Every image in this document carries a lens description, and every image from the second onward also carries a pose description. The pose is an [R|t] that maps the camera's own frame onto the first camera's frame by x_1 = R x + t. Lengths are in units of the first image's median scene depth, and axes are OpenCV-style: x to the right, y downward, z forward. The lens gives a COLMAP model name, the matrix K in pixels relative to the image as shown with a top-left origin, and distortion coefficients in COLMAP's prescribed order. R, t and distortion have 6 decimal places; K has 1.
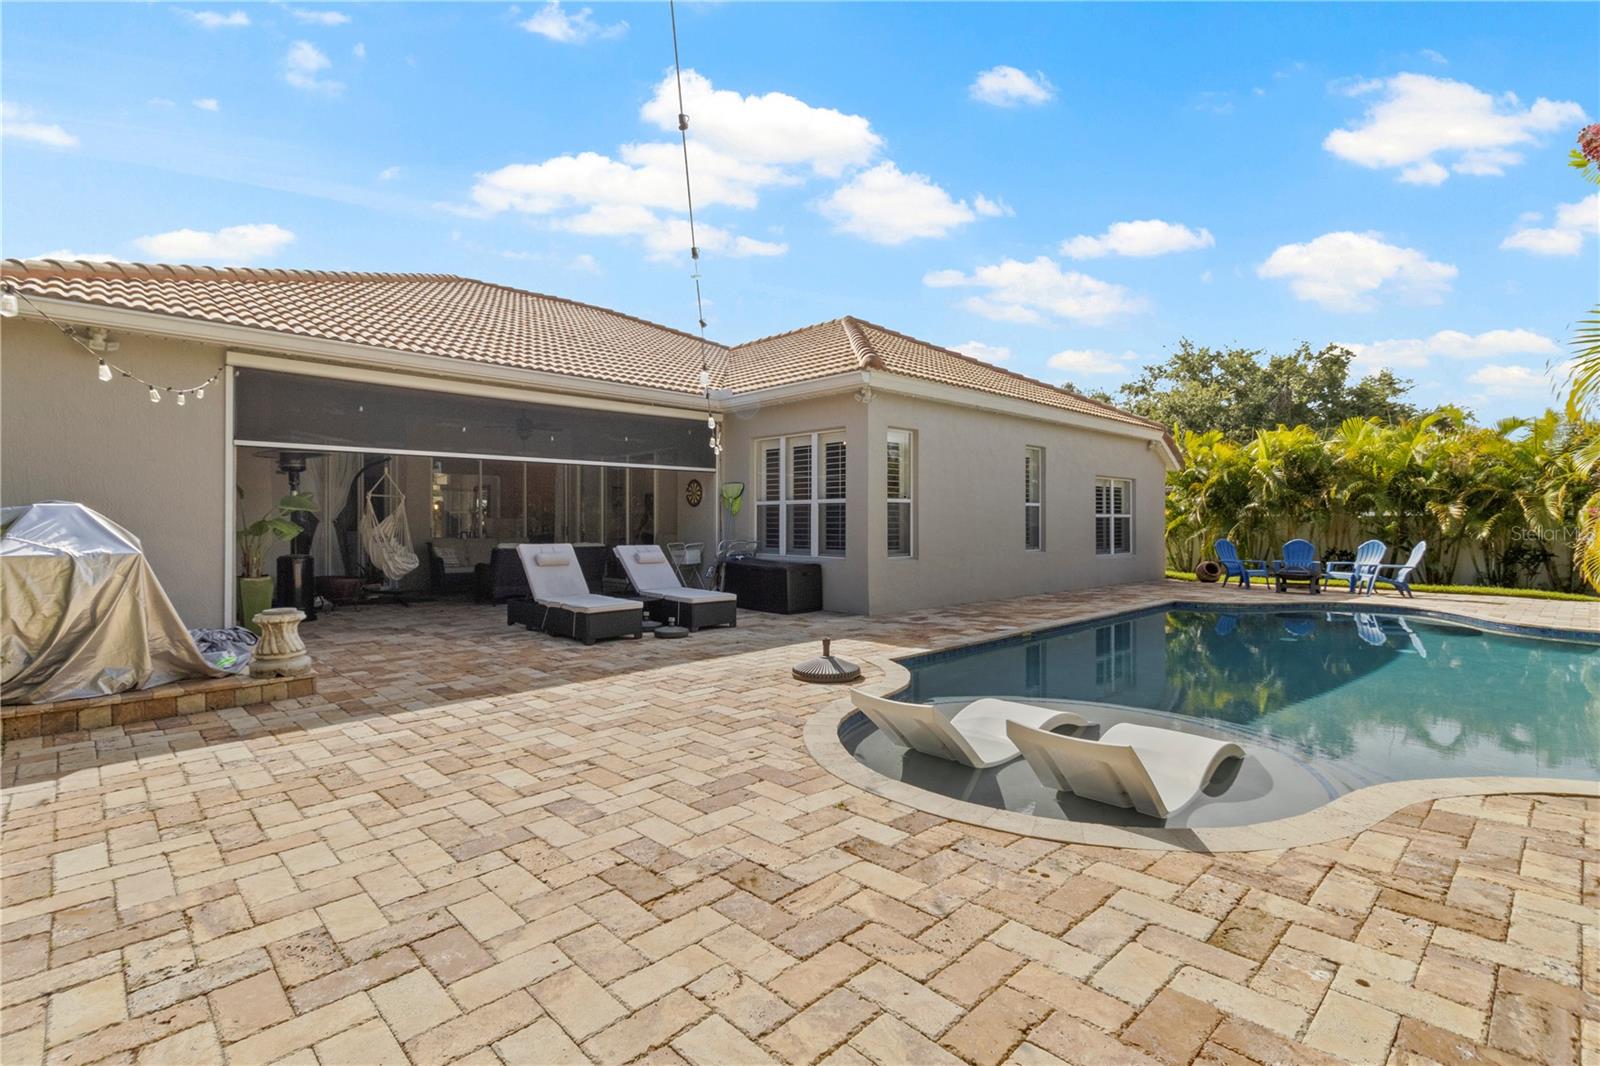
lens RADIAL K [[742.1, 0, 804.4], [0, 742.1, 519.5], [0, 0, 1]] dist [0.006841, -0.000208]
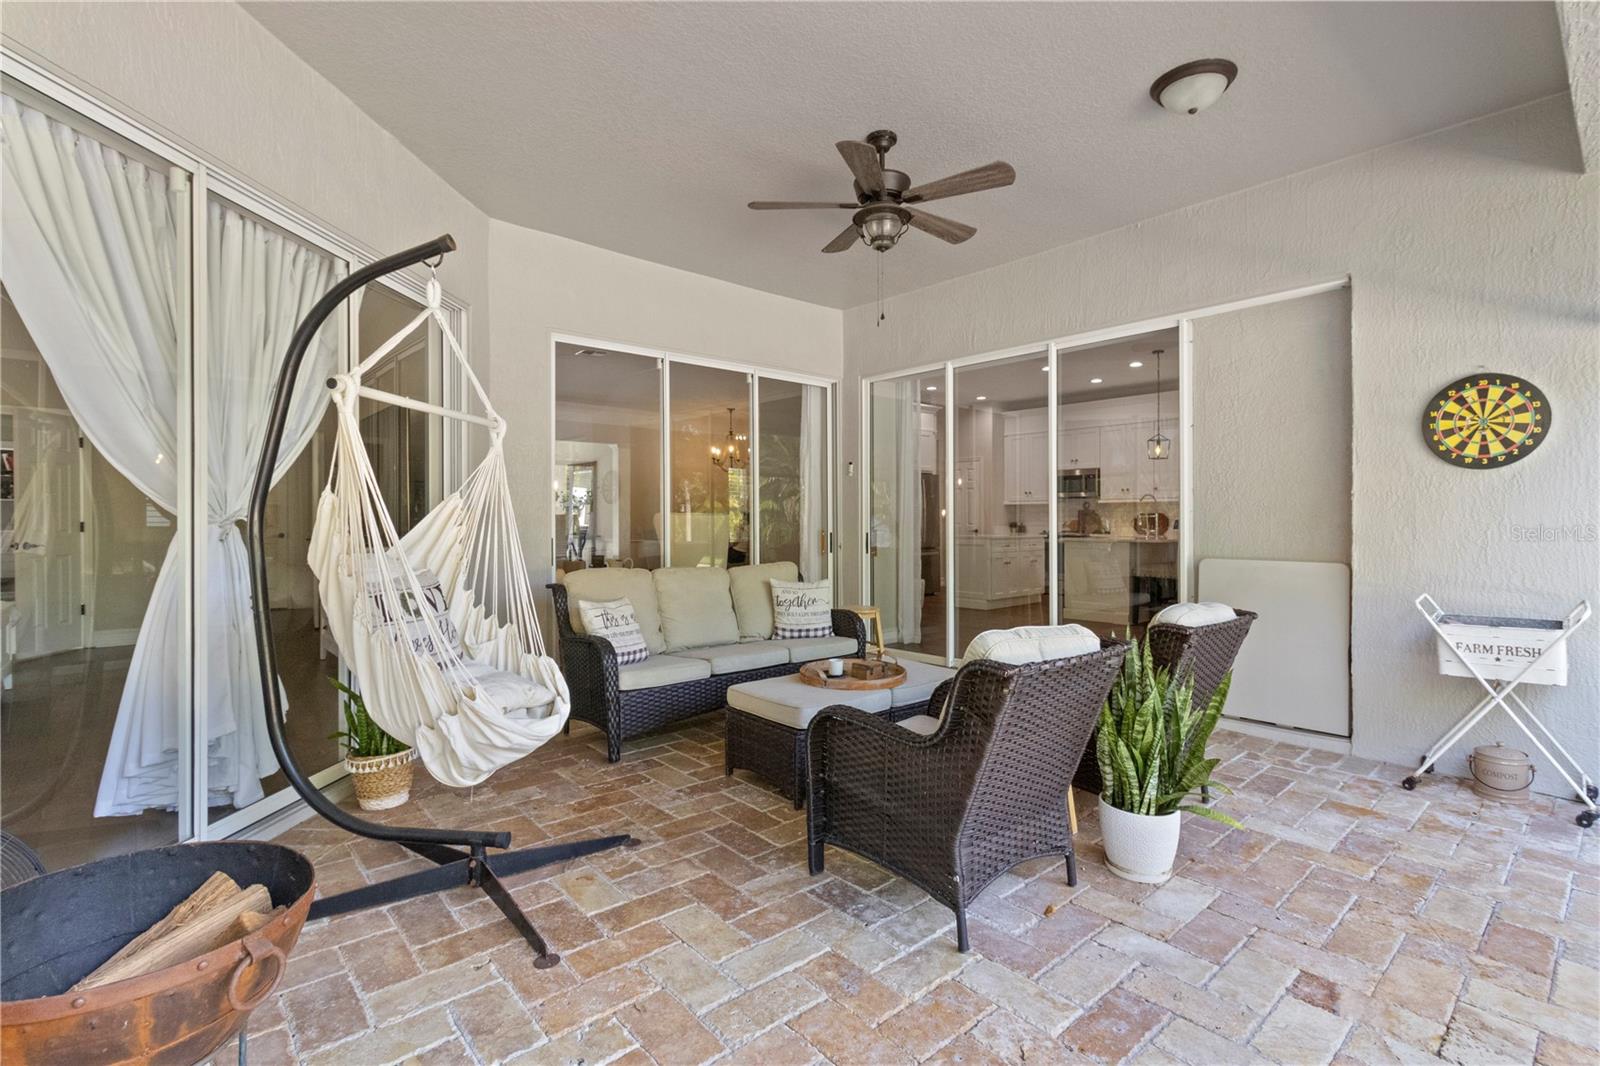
lens RADIAL K [[741.2, 0, 804.7], [0, 741.2, 522.6], [0, 0, 1]] dist [0.007139, 0.000180]
pose [[0.998317, -0.004273, -0.057832, -0.426955], [0.004556, 0.999978, 0.004765, 0.001365], [0.057811, -0.005020, 0.998315, 0.763823]]
